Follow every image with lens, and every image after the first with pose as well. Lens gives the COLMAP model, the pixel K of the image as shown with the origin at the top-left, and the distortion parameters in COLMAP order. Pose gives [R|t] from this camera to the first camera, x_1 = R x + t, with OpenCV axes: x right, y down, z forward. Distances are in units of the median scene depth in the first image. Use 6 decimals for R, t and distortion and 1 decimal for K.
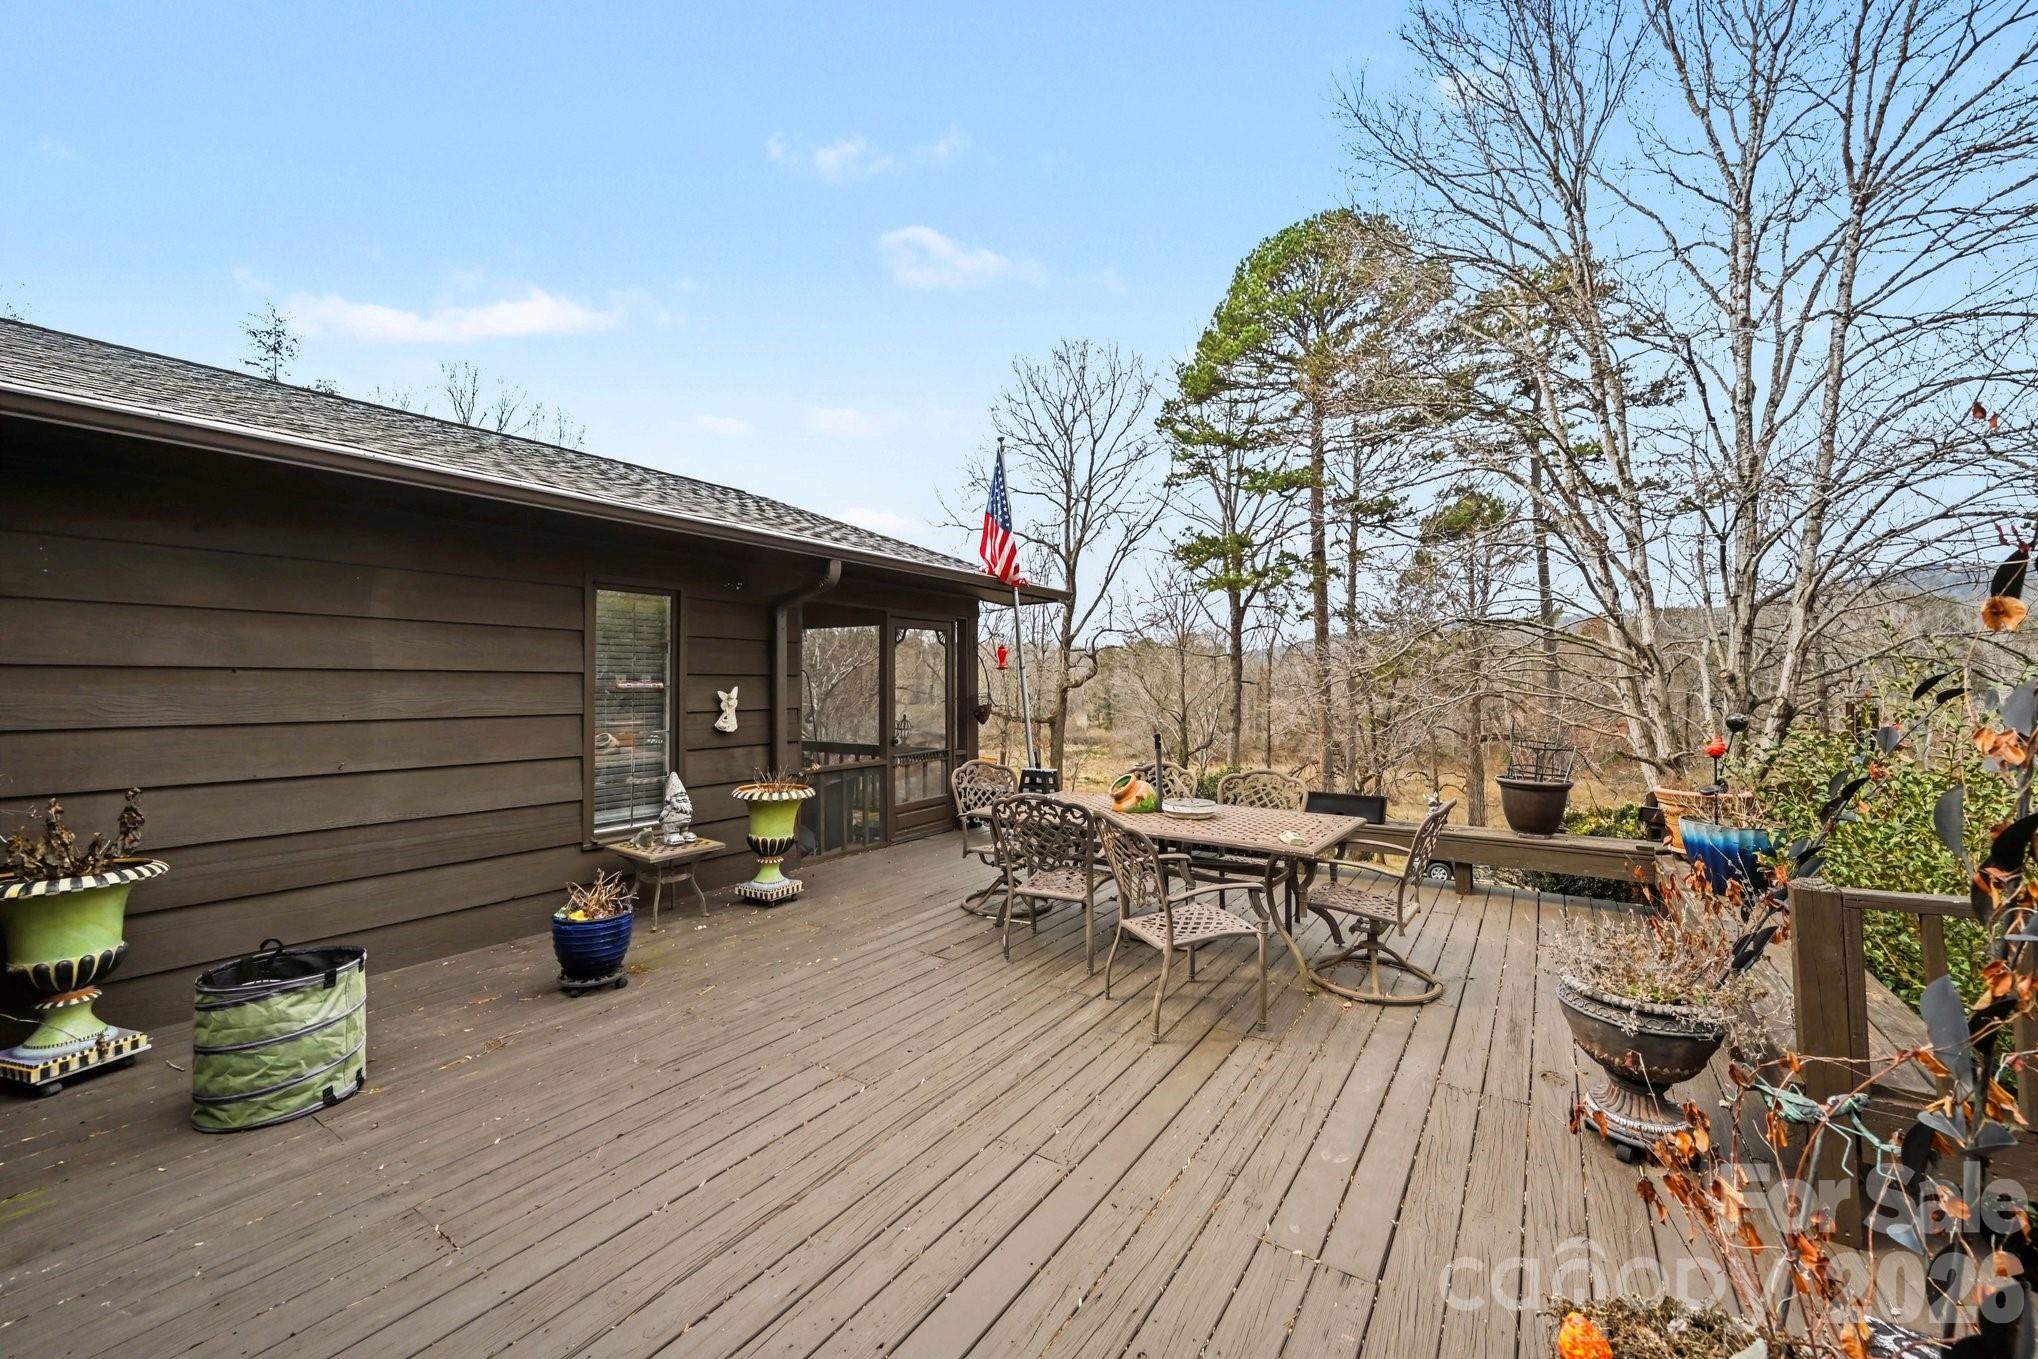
lens RADIAL K [[818.2, 0, 1019.0], [0, 818.2, 679.5], [0, 0, 1]] dist [-0.001475, -0.000212]
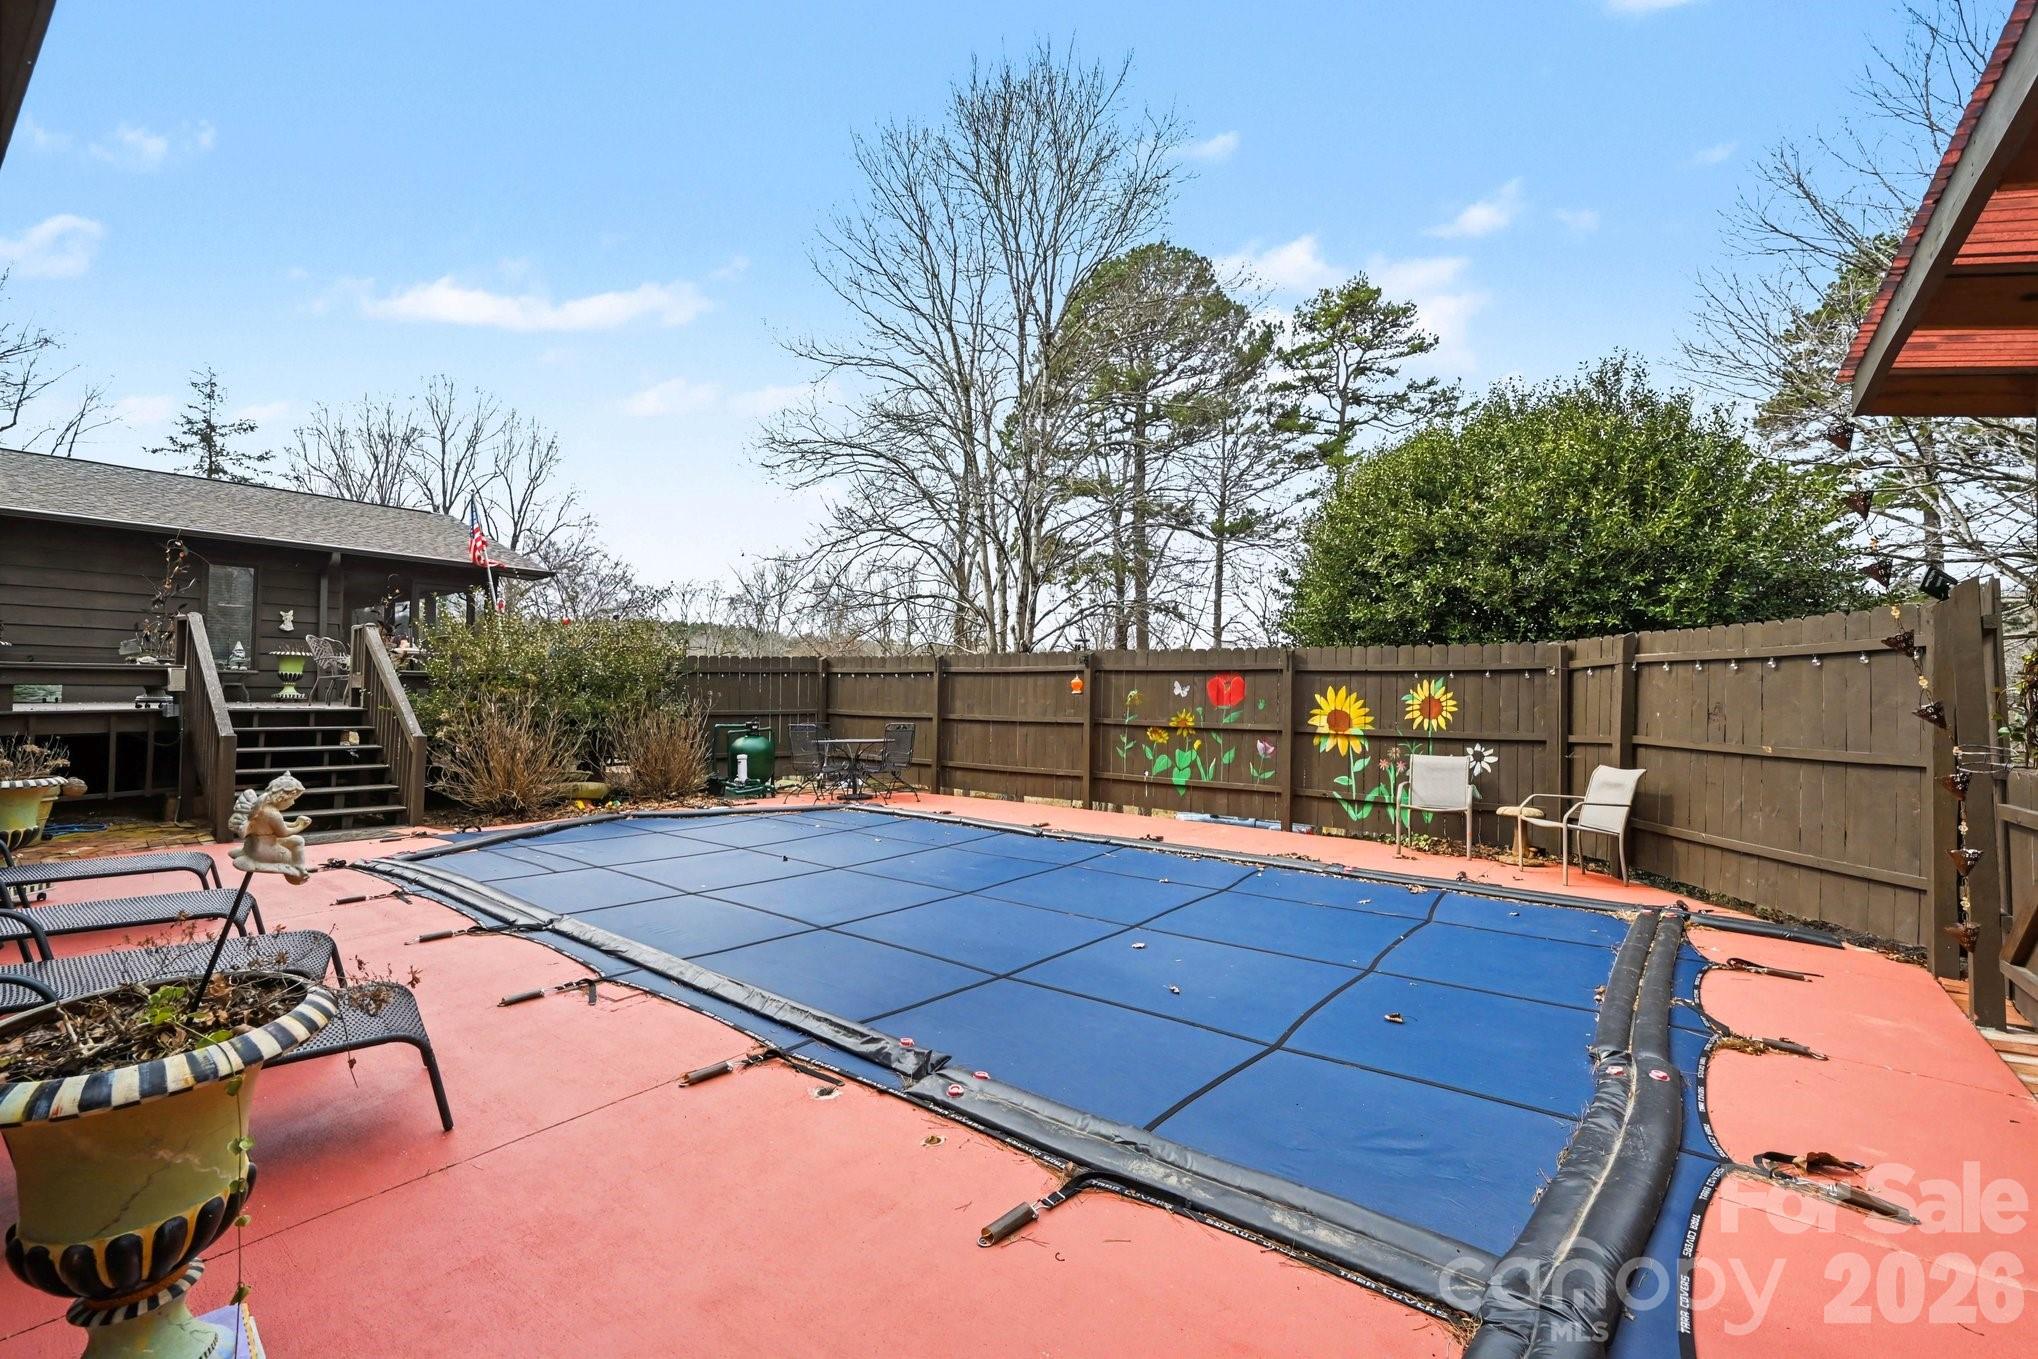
lens RADIAL K [[885.8, 0, 1019.0], [0, 885.8, 679.5], [0, 0, 1]] dist [0.001787, 0.000357]
pose [[0.998282, 0.010440, -0.057652, 1.754367], [-0.011191, 0.999856, -0.012722, 0.203920], [0.057511, 0.013346, 0.998256, -1.273257]]
